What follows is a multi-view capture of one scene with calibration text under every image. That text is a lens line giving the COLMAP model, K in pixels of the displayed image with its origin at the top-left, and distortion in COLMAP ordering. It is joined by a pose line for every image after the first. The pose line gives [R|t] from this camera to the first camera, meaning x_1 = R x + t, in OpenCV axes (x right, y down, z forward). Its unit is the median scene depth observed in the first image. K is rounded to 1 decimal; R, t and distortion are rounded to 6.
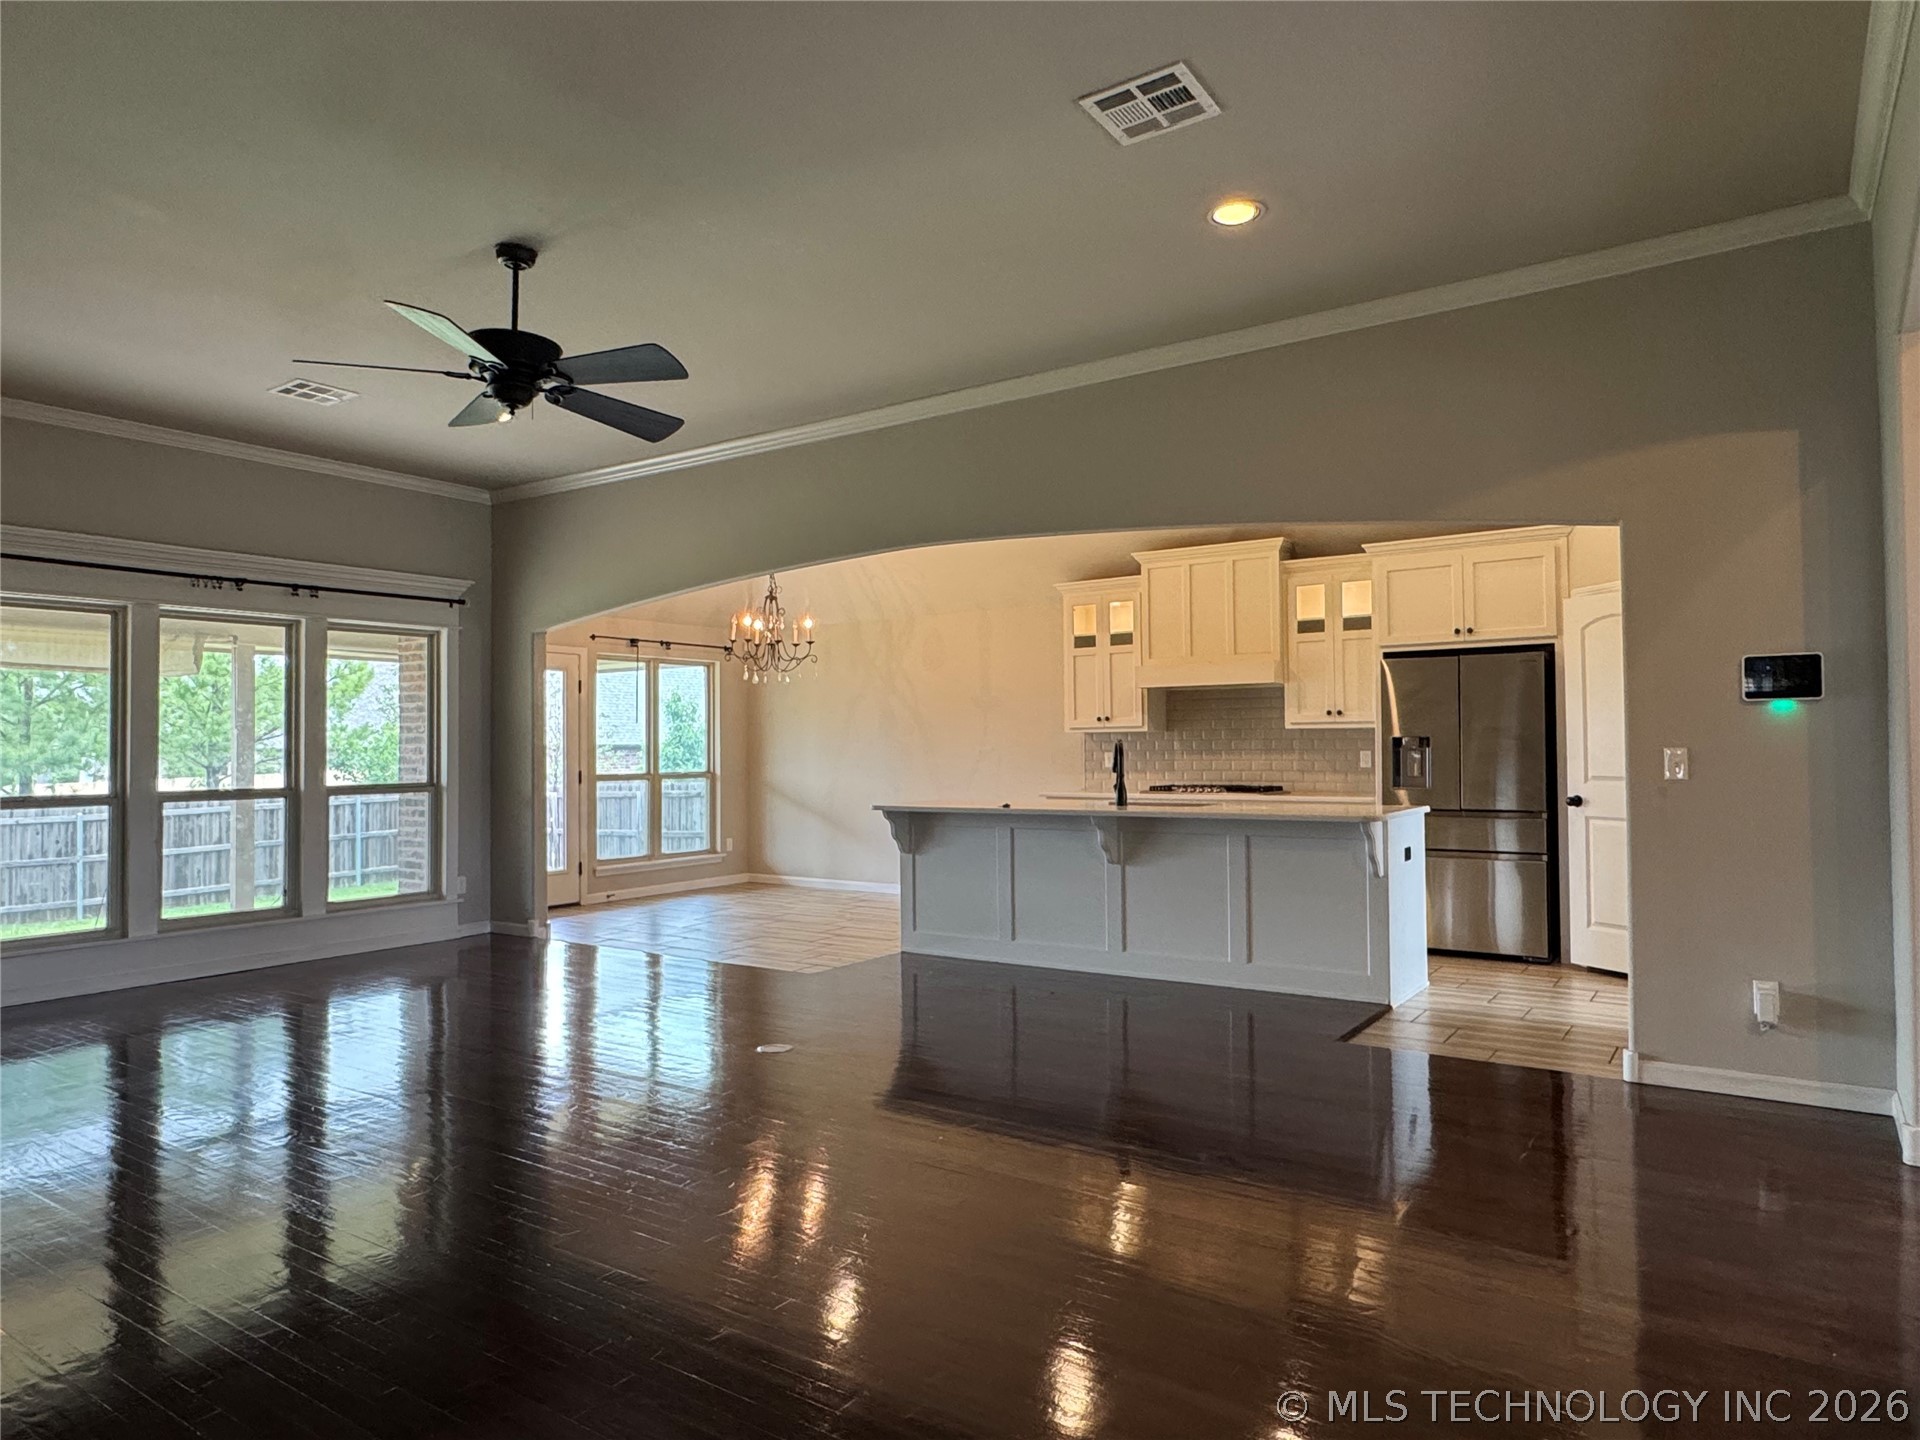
lens RADIAL K [[1191.3, 0, 959.8], [0, 1191.3, 725.0], [0, 0, 1]] dist [-0.005050, 0.000652]
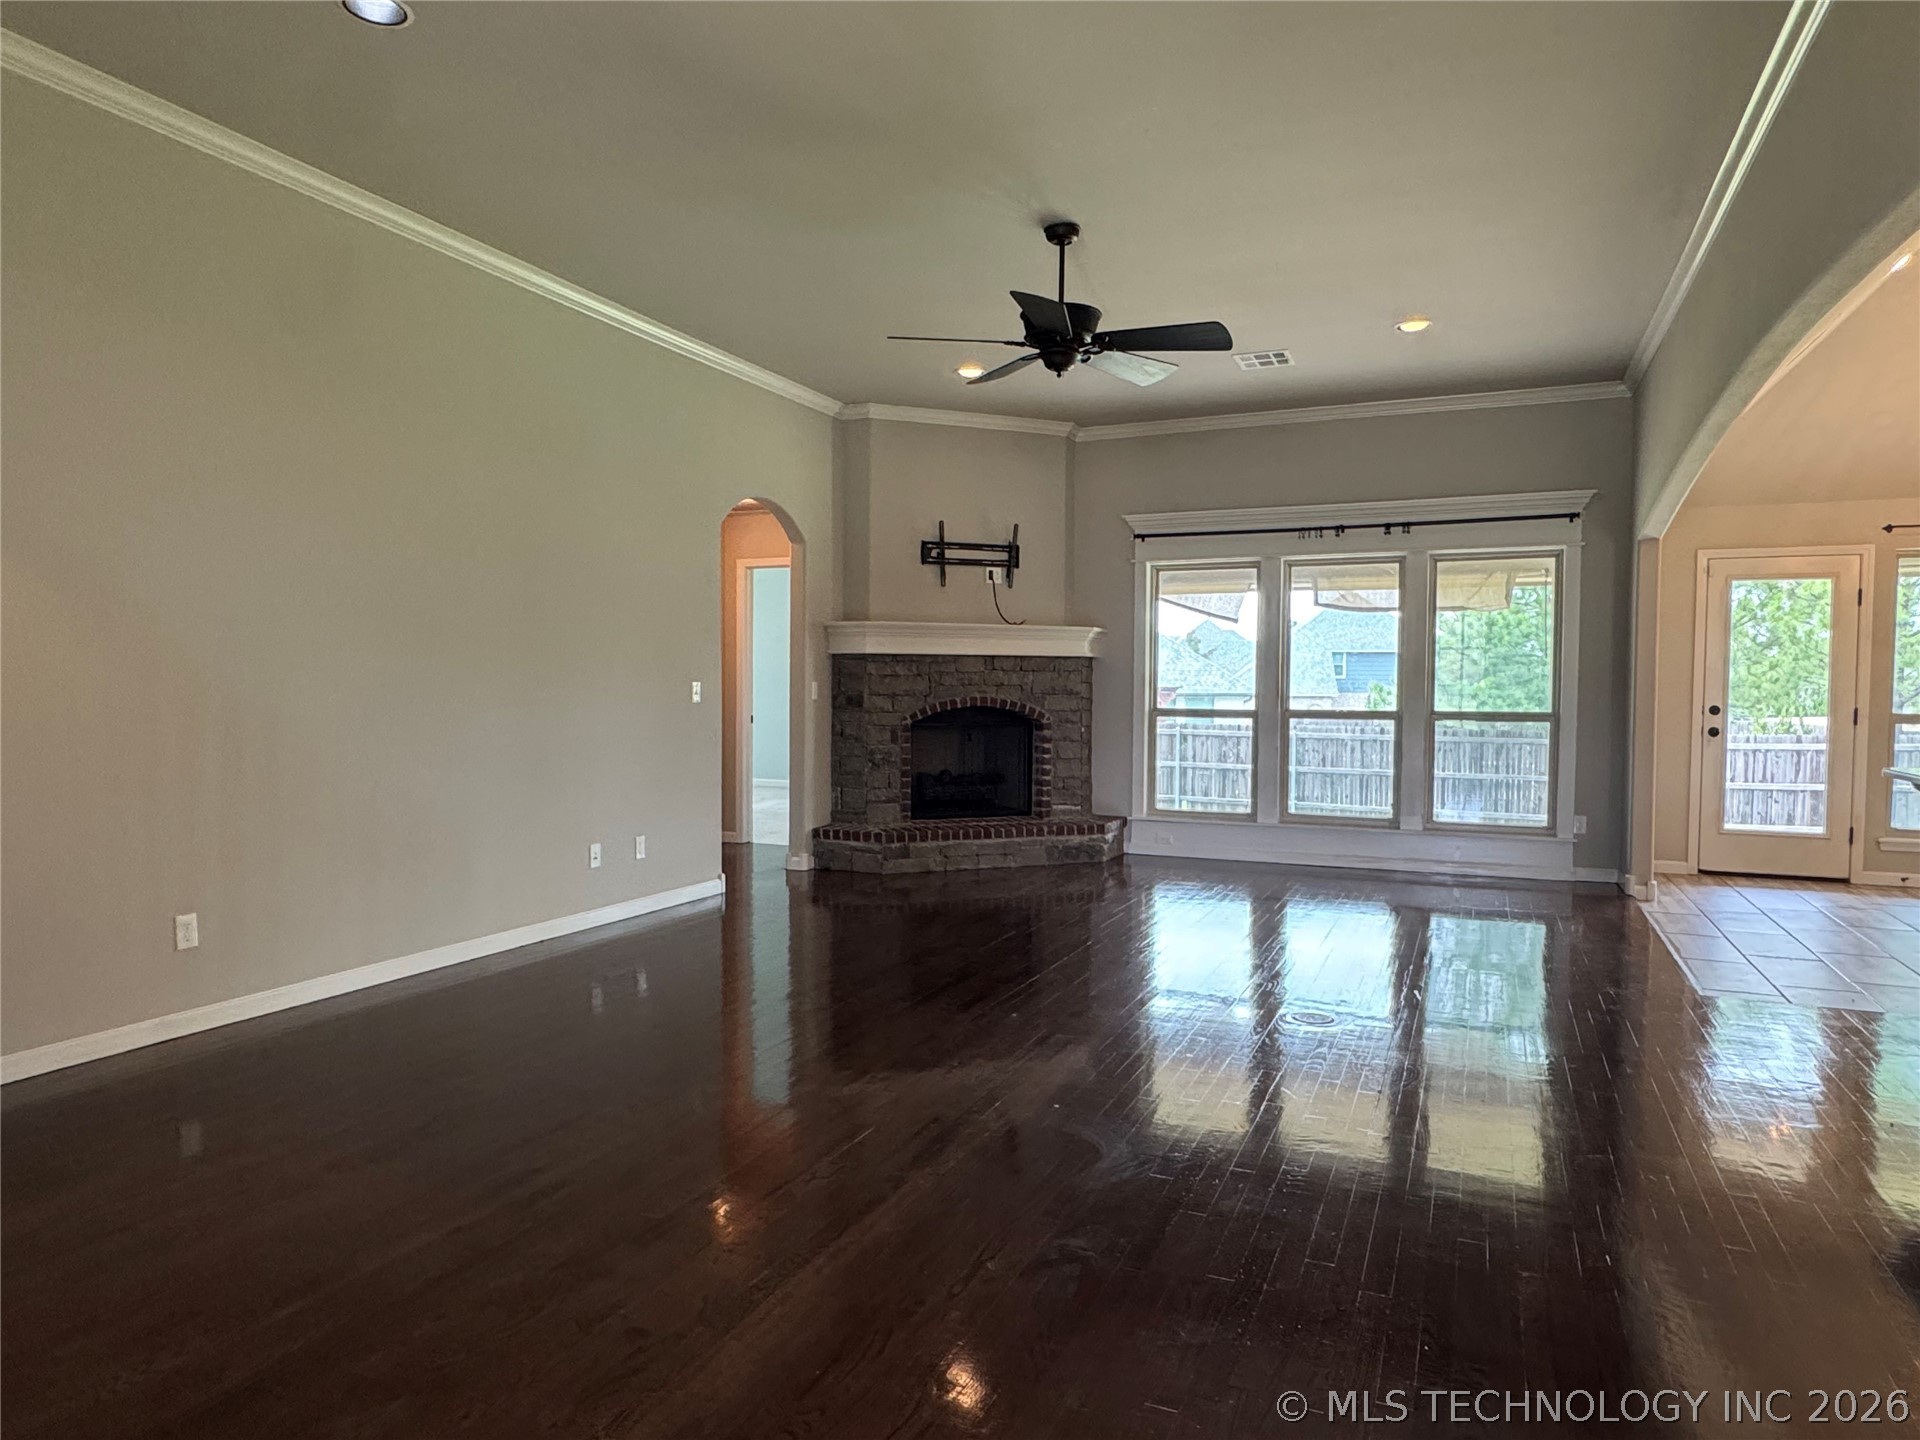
lens RADIAL K [[1191.3, 0, 973.1], [0, 1191.3, 728.2], [0, 0, 1]] dist [-0.005050, 0.000652]
pose [[0.183541, 0.046052, -0.981933, 0.391126], [0.011535, 0.998732, 0.048995, 0.009434], [0.982944, -0.020319, 0.182777, 0.370672]]
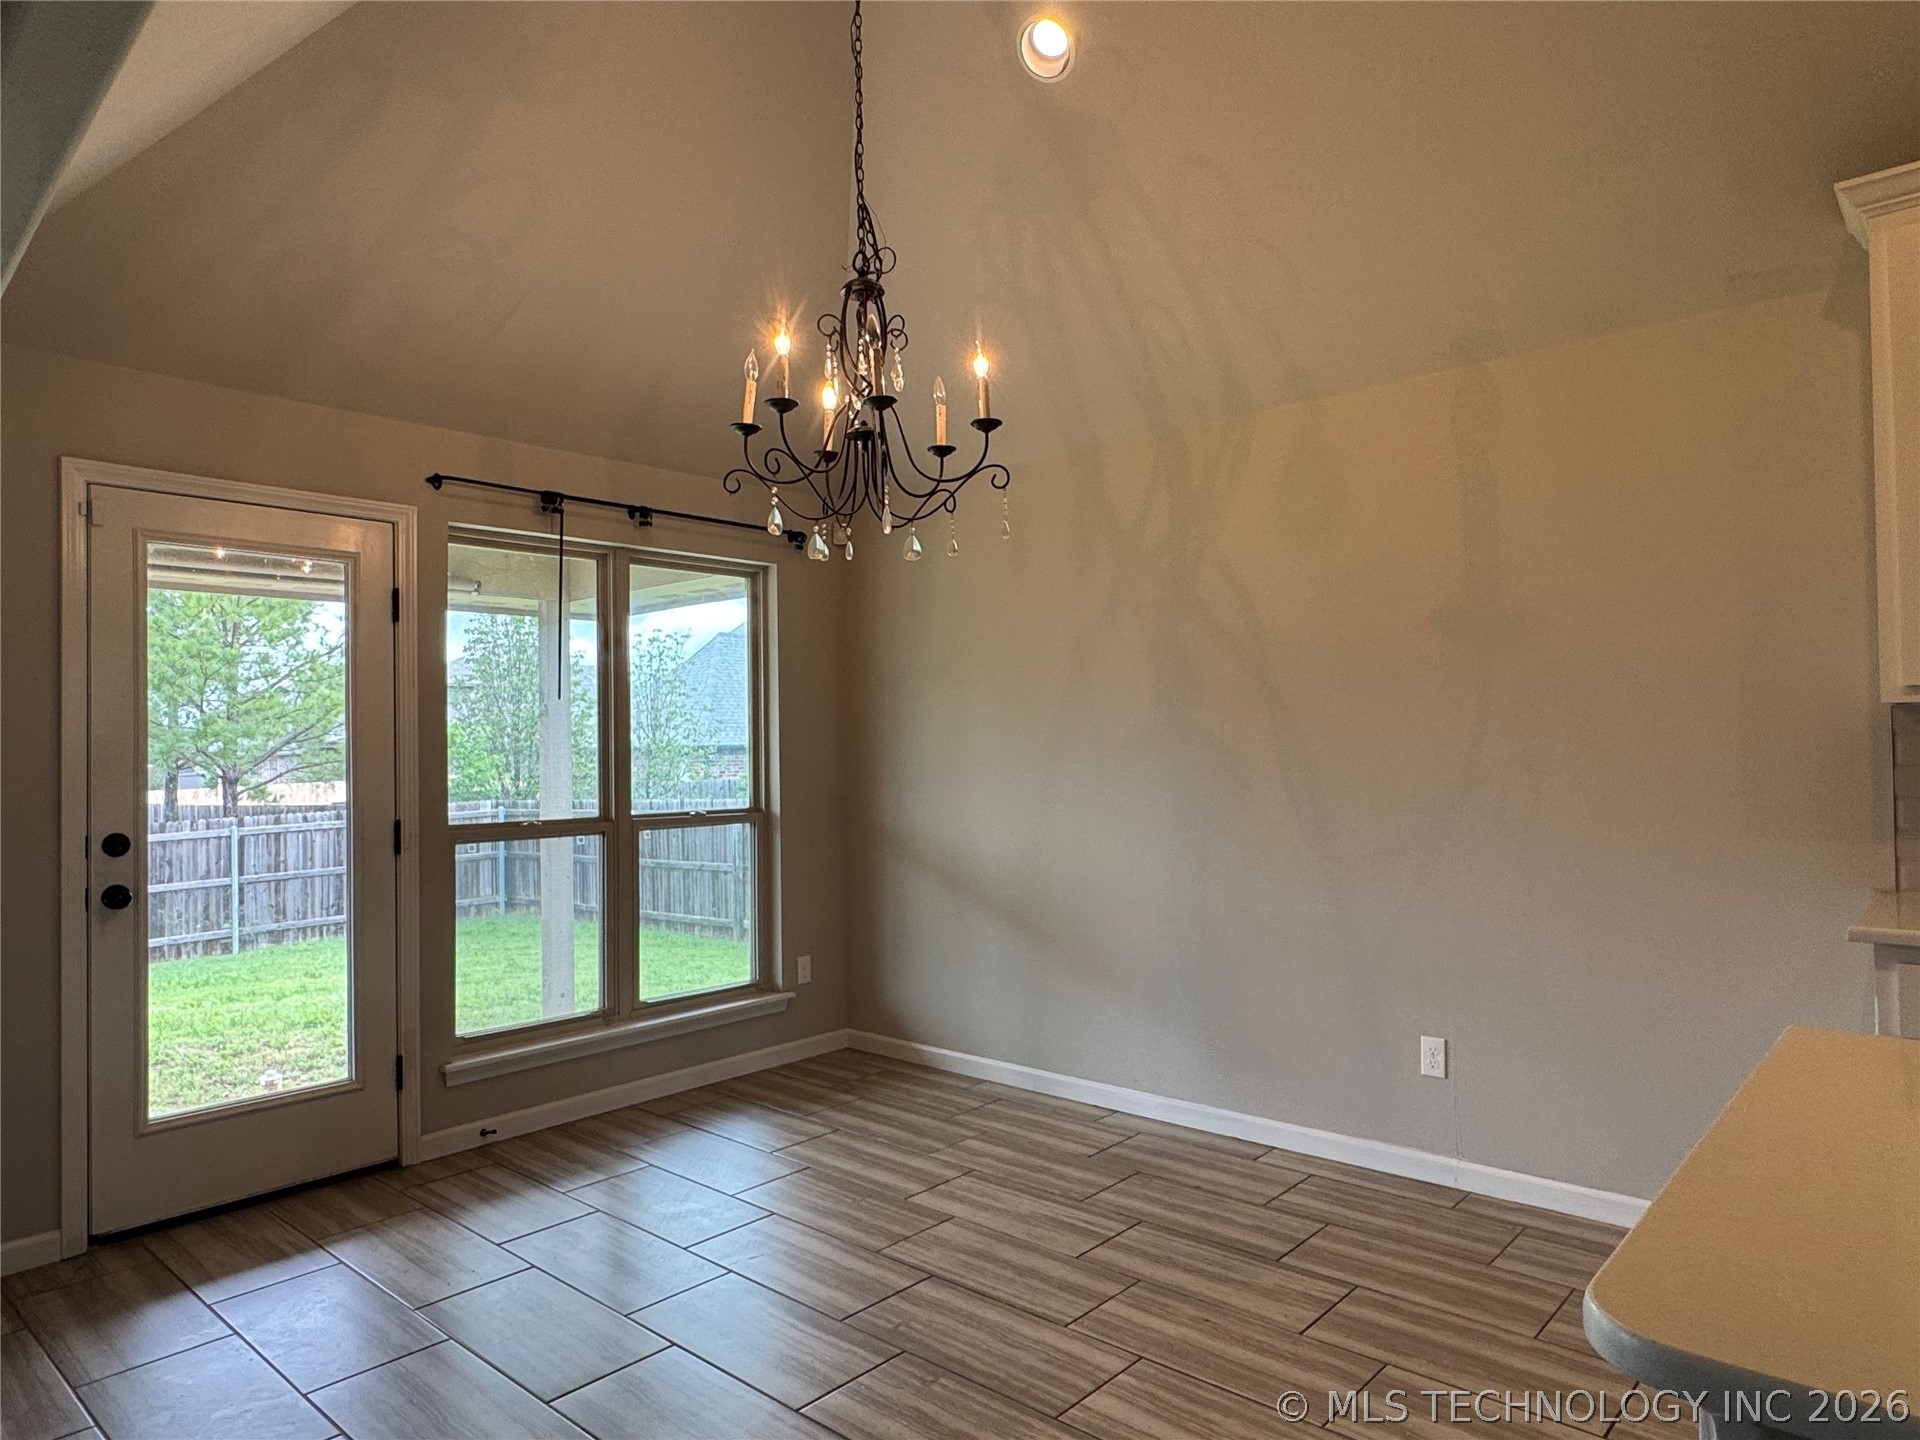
lens RADIAL K [[1191.3, 0, 950.8], [0, 1191.3, 728.3], [0, 0, 1]] dist [-0.005050, 0.000652]
pose [[0.990781, -0.009161, -0.135161, -0.104937], [0.009838, 0.999942, 0.004339, 0.010206], [0.135114, -0.005628, 0.990814, 0.772634]]
